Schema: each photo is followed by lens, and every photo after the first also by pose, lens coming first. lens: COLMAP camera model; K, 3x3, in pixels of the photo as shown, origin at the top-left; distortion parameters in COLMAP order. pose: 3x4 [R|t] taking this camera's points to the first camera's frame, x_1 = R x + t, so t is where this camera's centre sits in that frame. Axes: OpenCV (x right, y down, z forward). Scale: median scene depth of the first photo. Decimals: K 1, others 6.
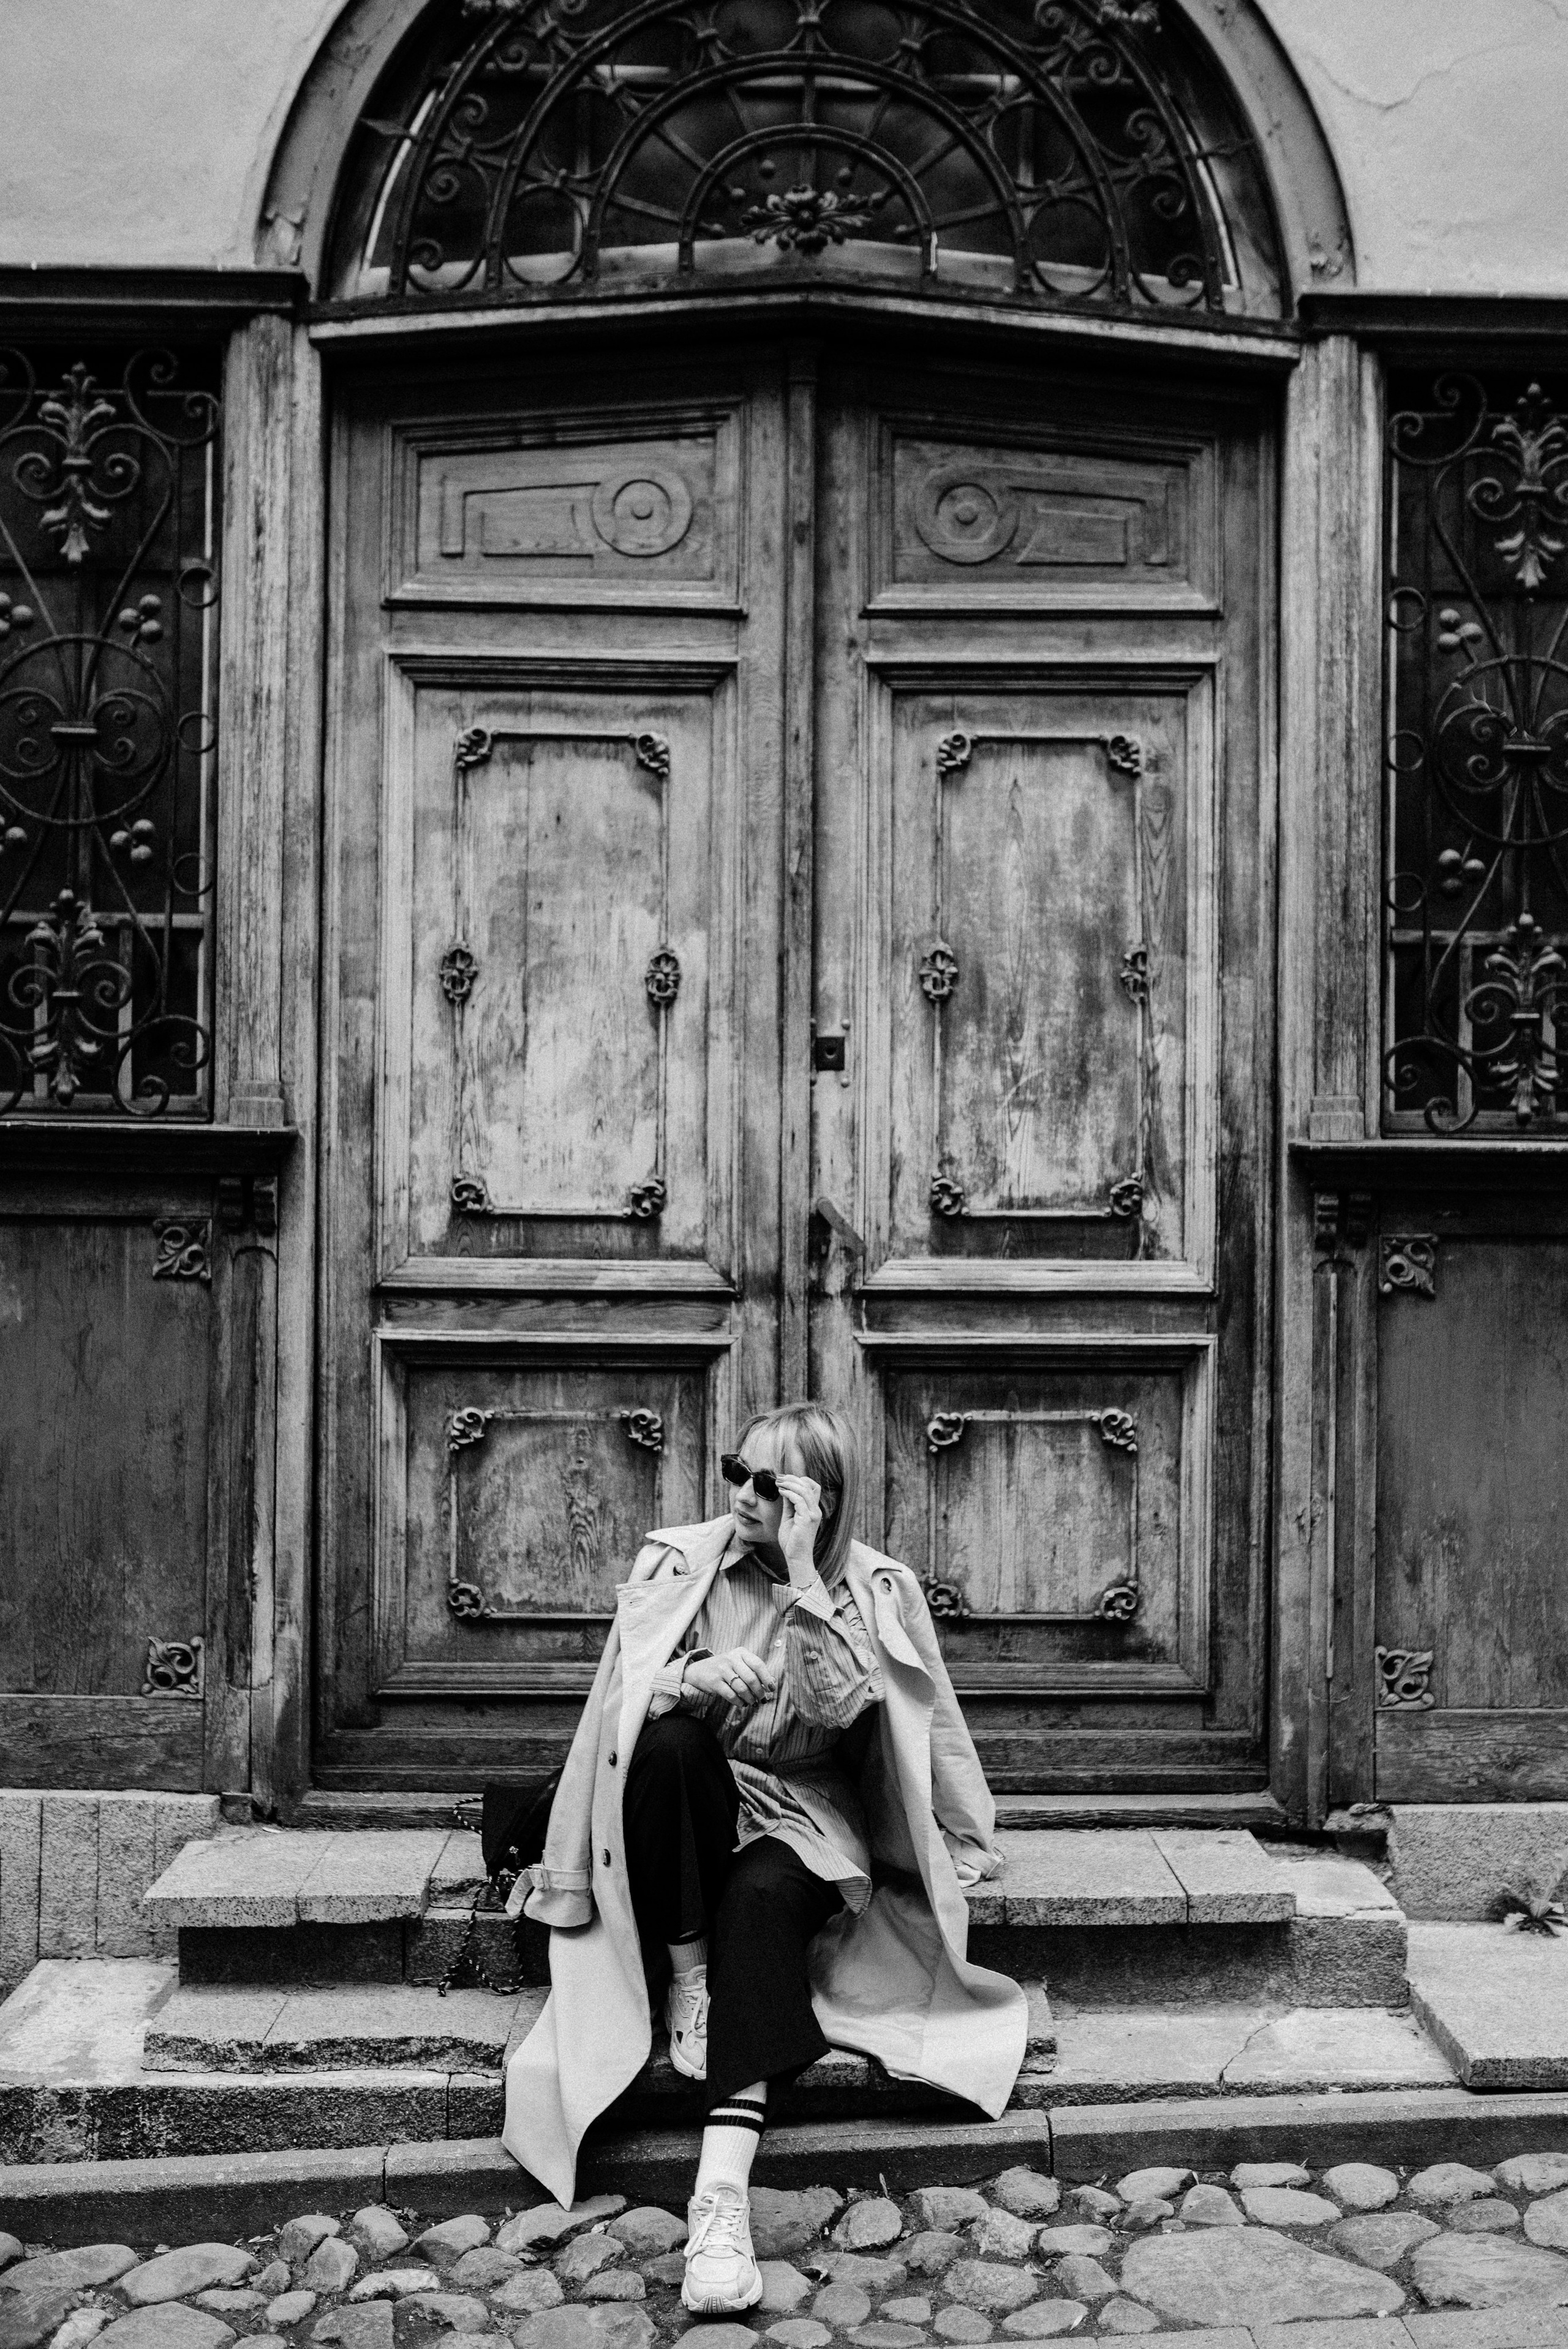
lens RADIAL K [[2423.9, 0, 784.0], [0, 2423.9, 1174.5], [0, 0, 1]] dist [-0.067200, 0.106529]
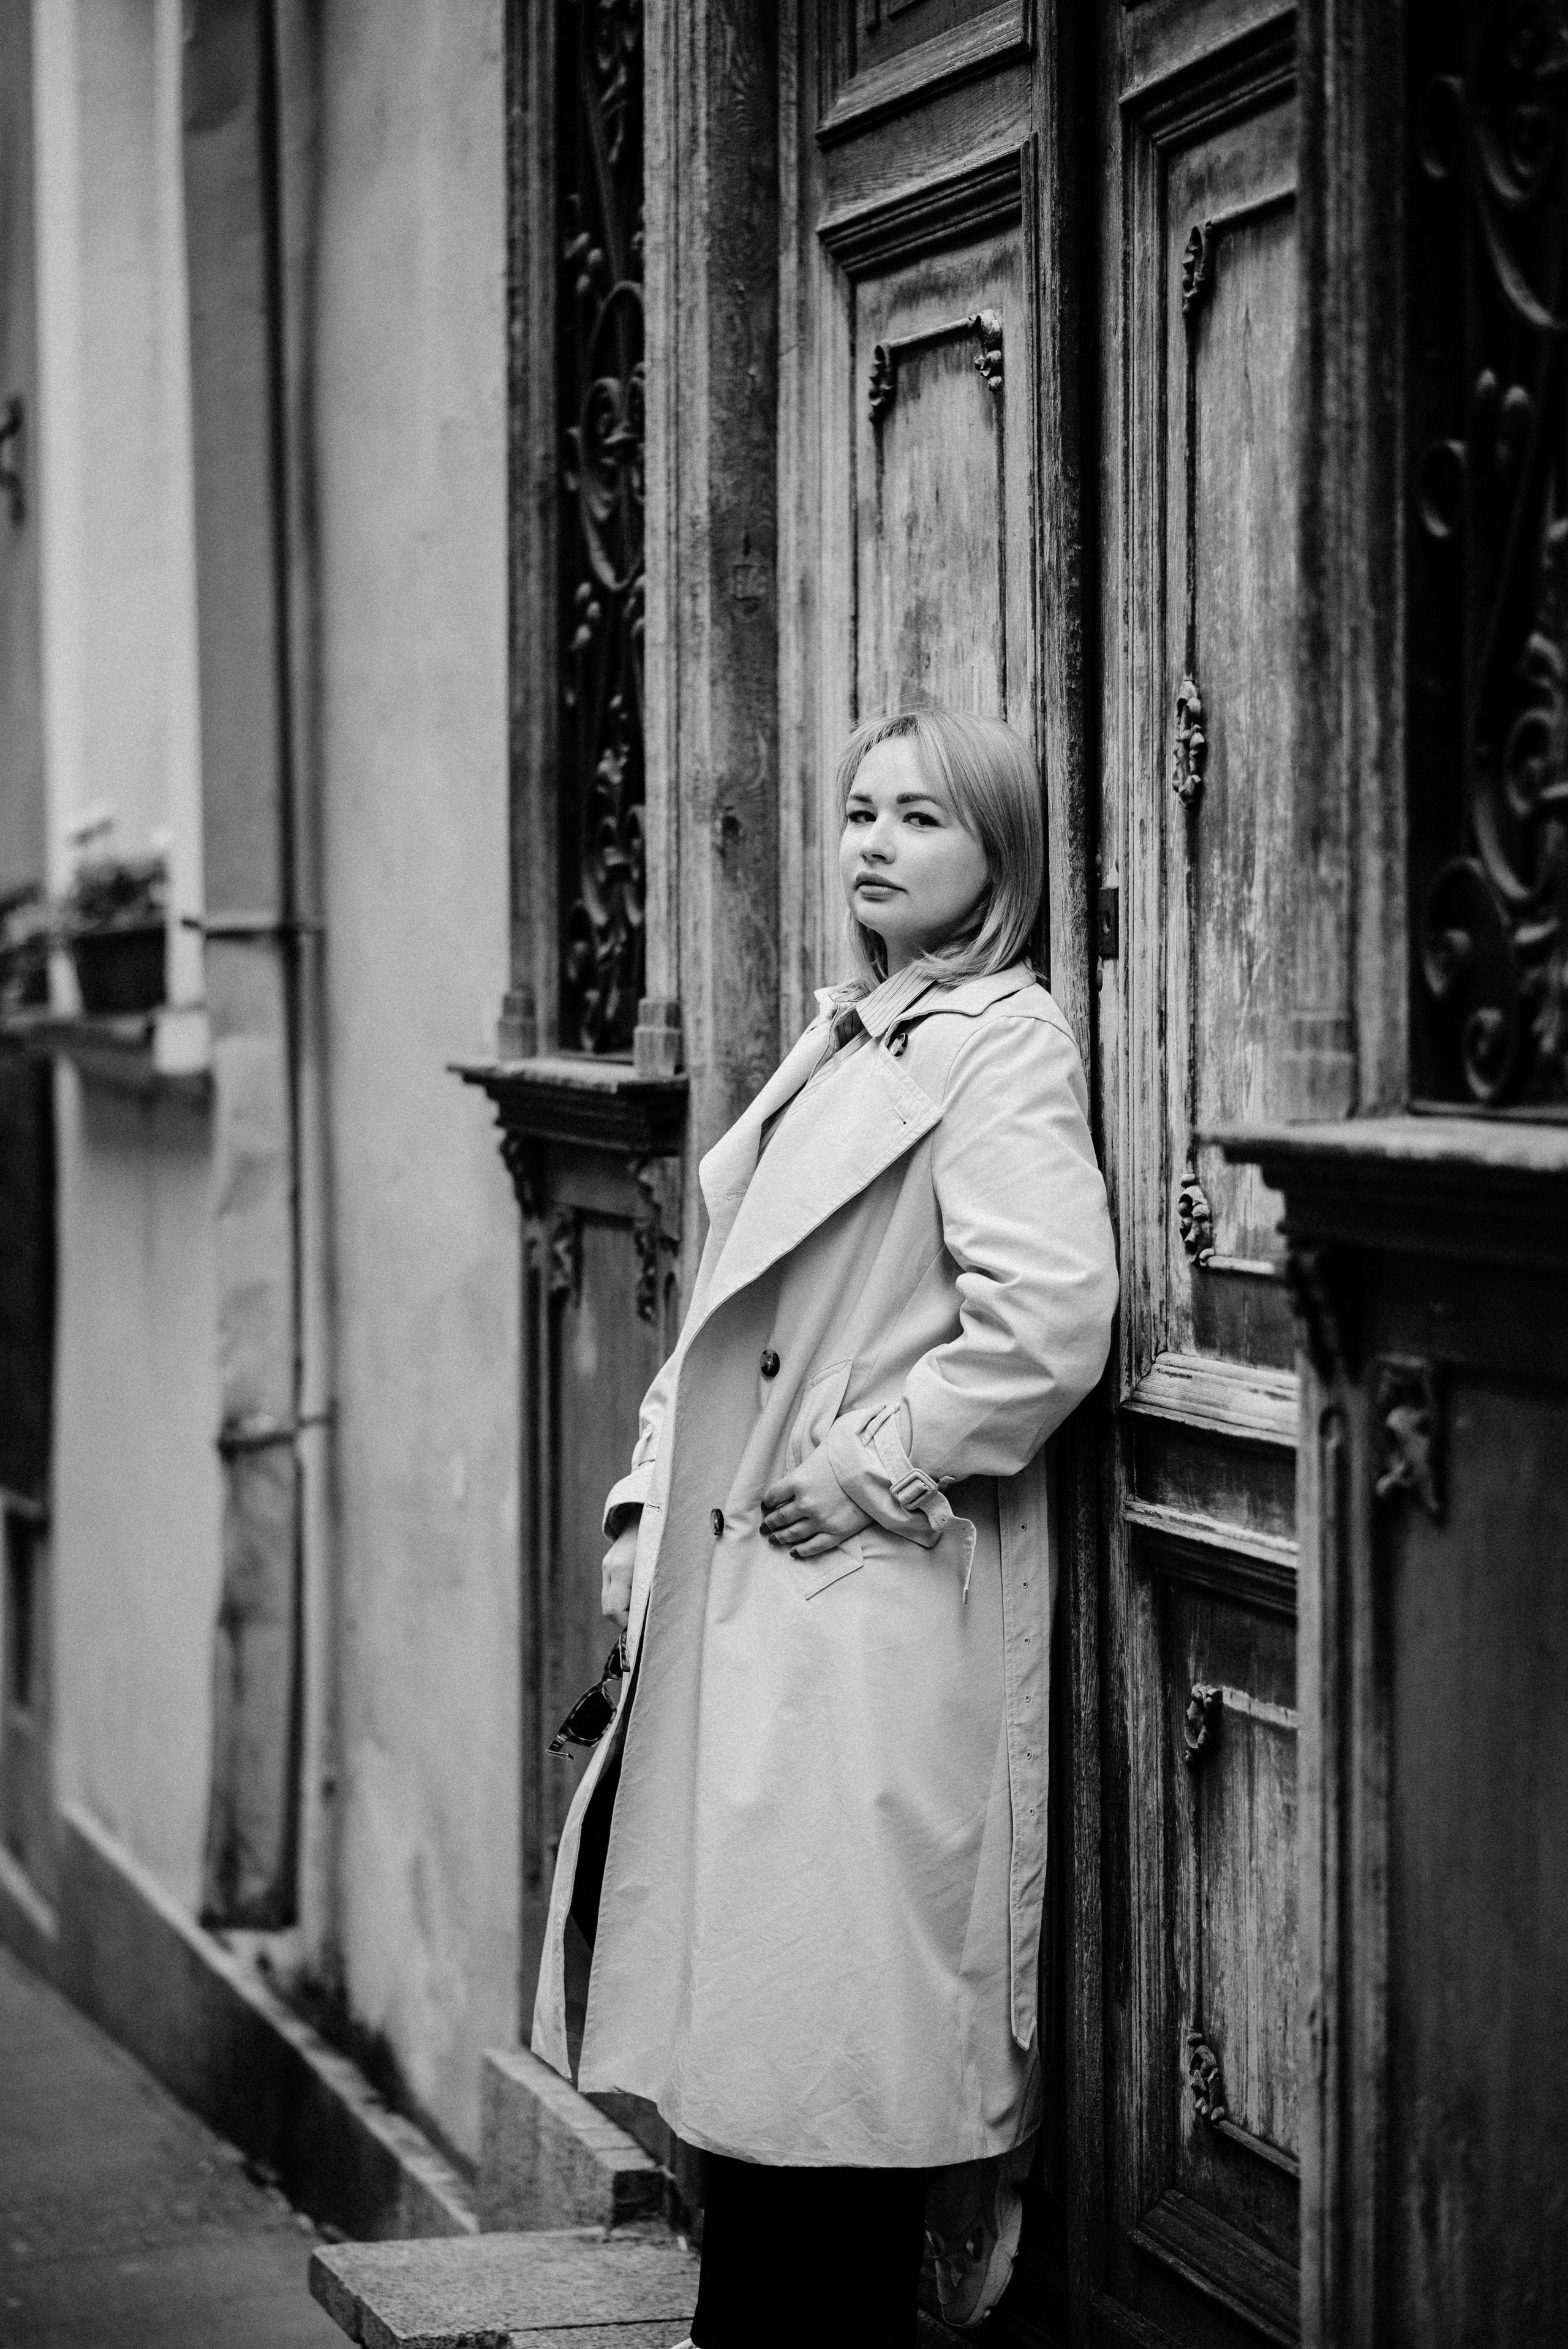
lens RADIAL K [[5822.9, 0, 781.8], [0, 5822.9, 1198.5], [0, 0, 1]] dist [0.061729, 0.292121]
pose [[0.231499, 0.026763, -0.972467, 1.153217], [0.013732, 0.999432, 0.030774, -0.031821], [0.972738, -0.020478, 0.231000, 0.664720]]
